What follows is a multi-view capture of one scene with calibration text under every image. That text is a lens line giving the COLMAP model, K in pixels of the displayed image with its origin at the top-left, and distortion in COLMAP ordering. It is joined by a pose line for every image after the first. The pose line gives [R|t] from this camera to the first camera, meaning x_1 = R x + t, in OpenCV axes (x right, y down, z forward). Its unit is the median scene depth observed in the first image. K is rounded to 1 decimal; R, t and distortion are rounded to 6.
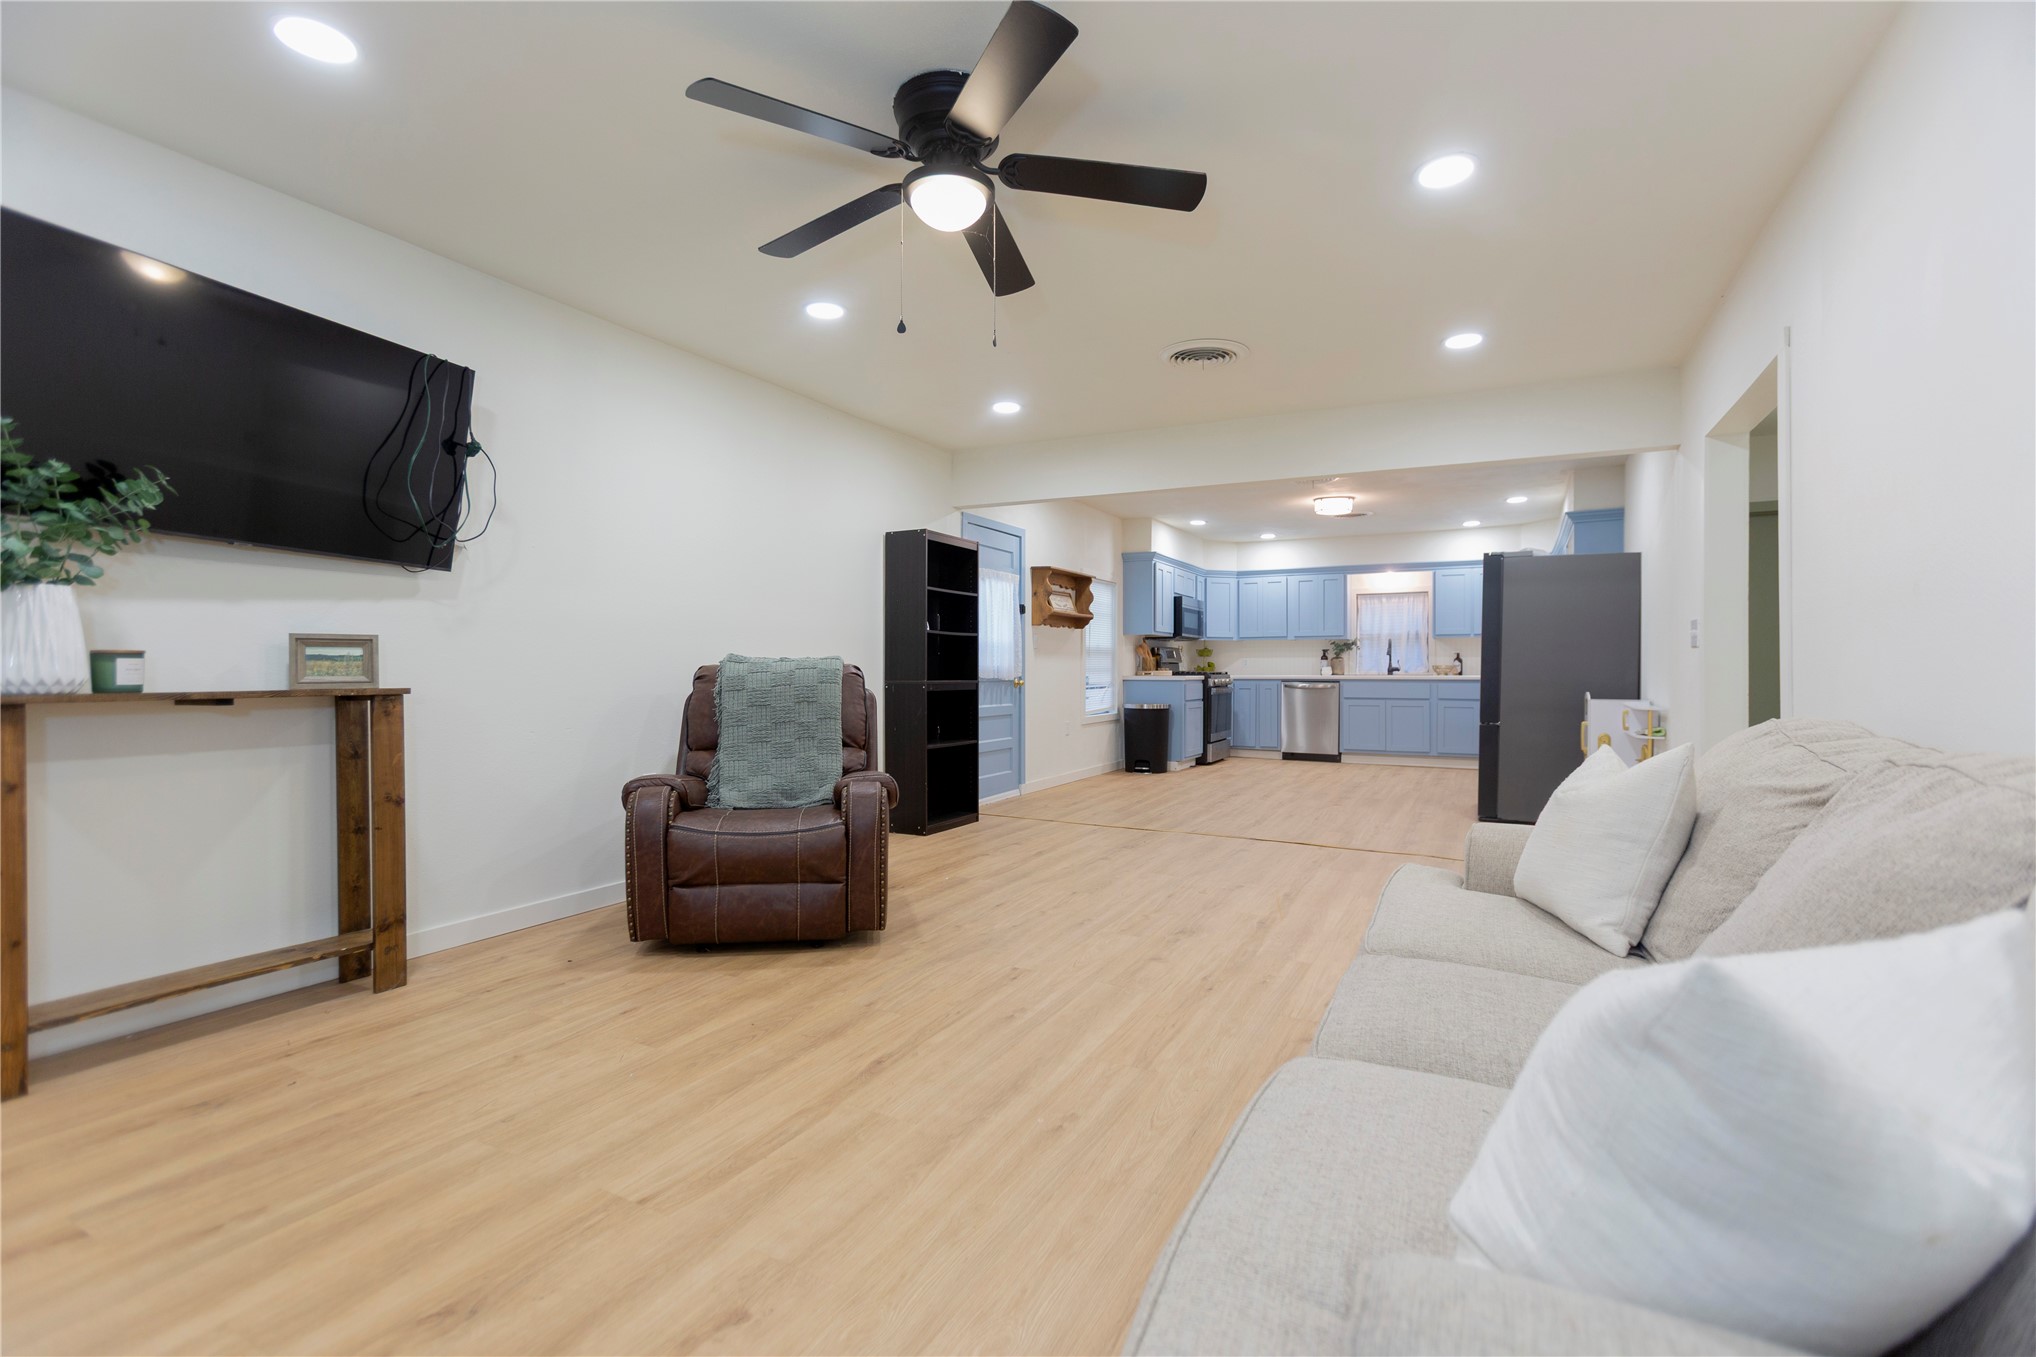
lens RADIAL K [[900.4, 0, 1010.0], [0, 900.4, 679.5], [0, 0, 1]] dist [-0.013255, 0.008462]
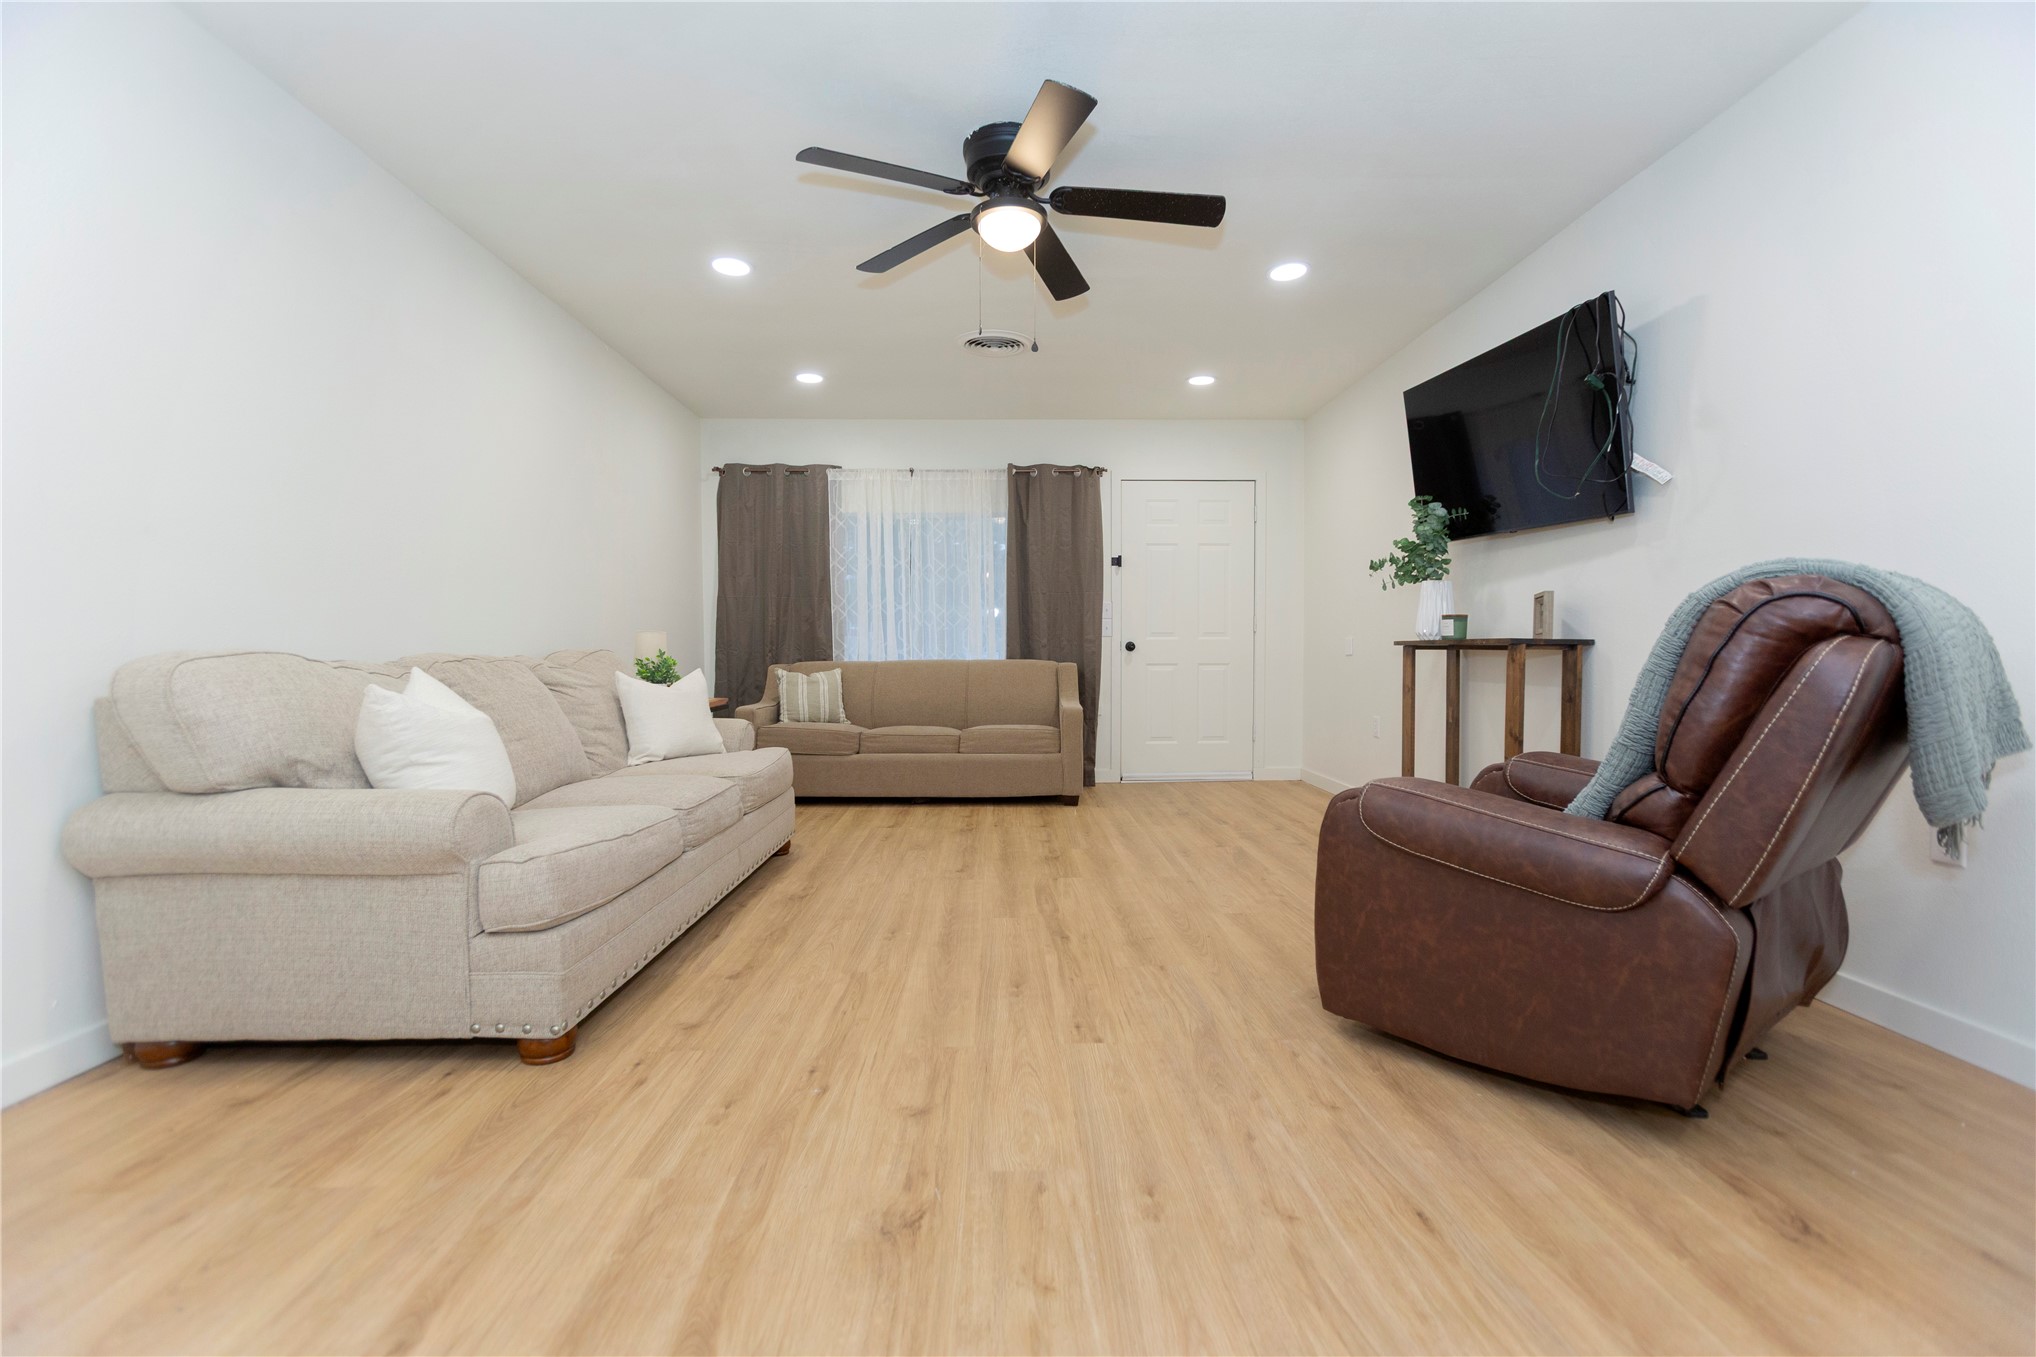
lens RADIAL K [[900.4, 0, 1010.1], [0, 900.4, 672.8], [0, 0, 1]] dist [-0.013255, 0.008462]
pose [[-0.871080, 0.010663, -0.491025, 0.461423], [-0.006067, 0.999454, 0.032466, 0.023826], [0.491103, 0.031259, -0.870540, 1.807013]]
